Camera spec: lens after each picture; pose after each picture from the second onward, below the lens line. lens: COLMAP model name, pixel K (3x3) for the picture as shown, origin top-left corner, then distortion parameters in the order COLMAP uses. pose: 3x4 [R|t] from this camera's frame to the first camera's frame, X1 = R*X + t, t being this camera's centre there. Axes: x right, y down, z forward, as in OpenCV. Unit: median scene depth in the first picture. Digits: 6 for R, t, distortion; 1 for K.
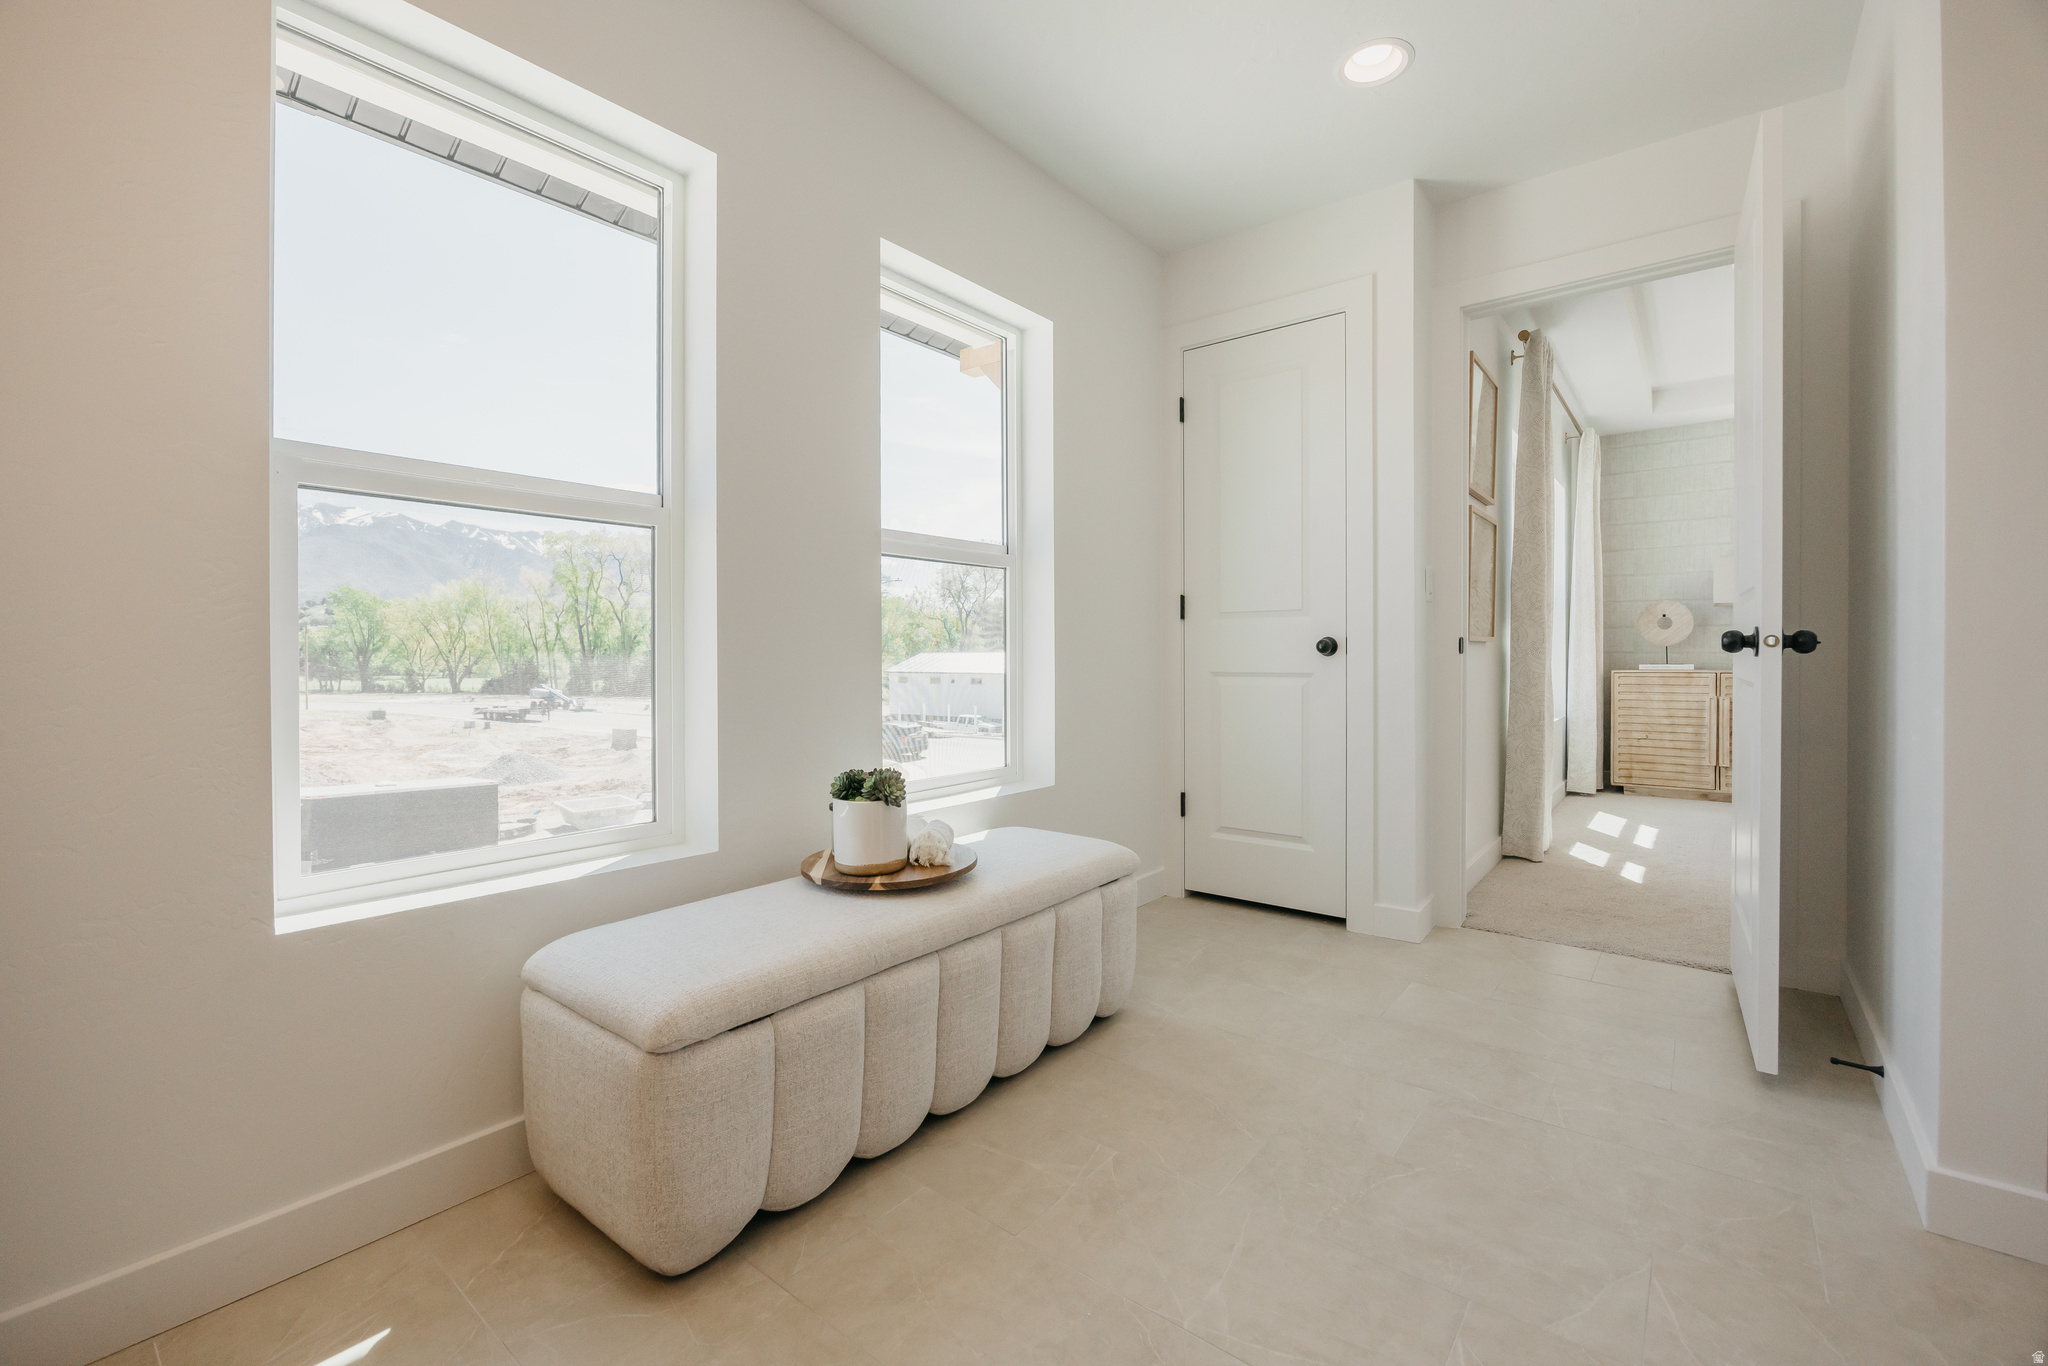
lens RADIAL K [[853.5, 0, 1041.7], [0, 853.5, 667.2], [0, 0, 1]] dist [-0.002203, 0.000034]
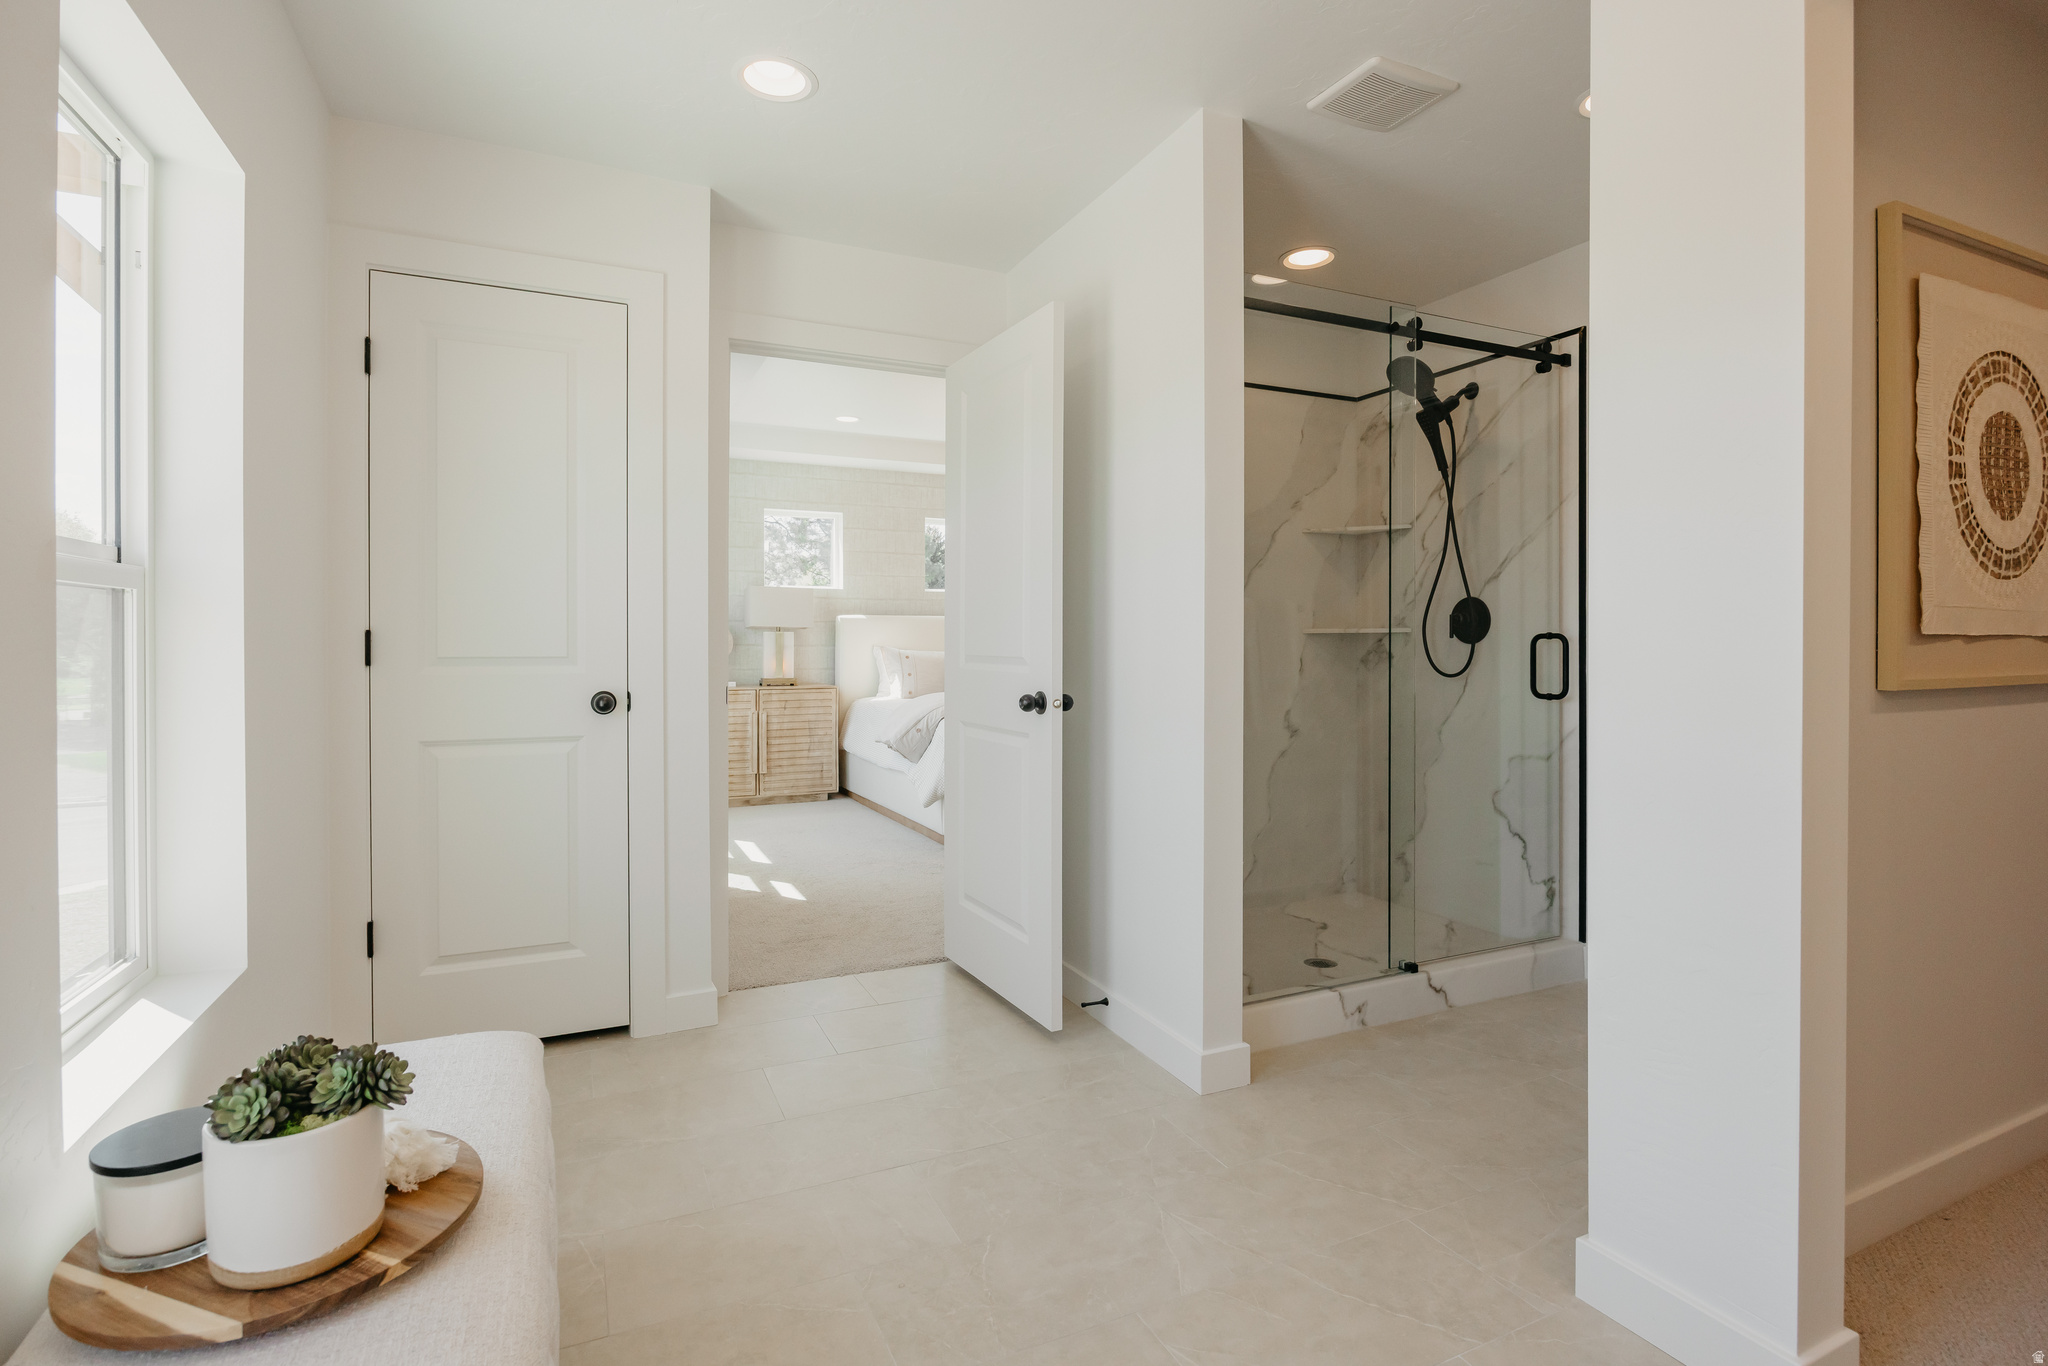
lens RADIAL K [[956.0, 0, 1034.8], [0, 956.0, 668.7], [0, 0, 1]] dist [-0.014842, 0.001451]
pose [[0.472014, -0.016670, 0.881433, -0.222991], [0.015394, 0.999825, 0.010665, -0.048577], [-0.881457, 0.008535, 0.472188, 0.163118]]
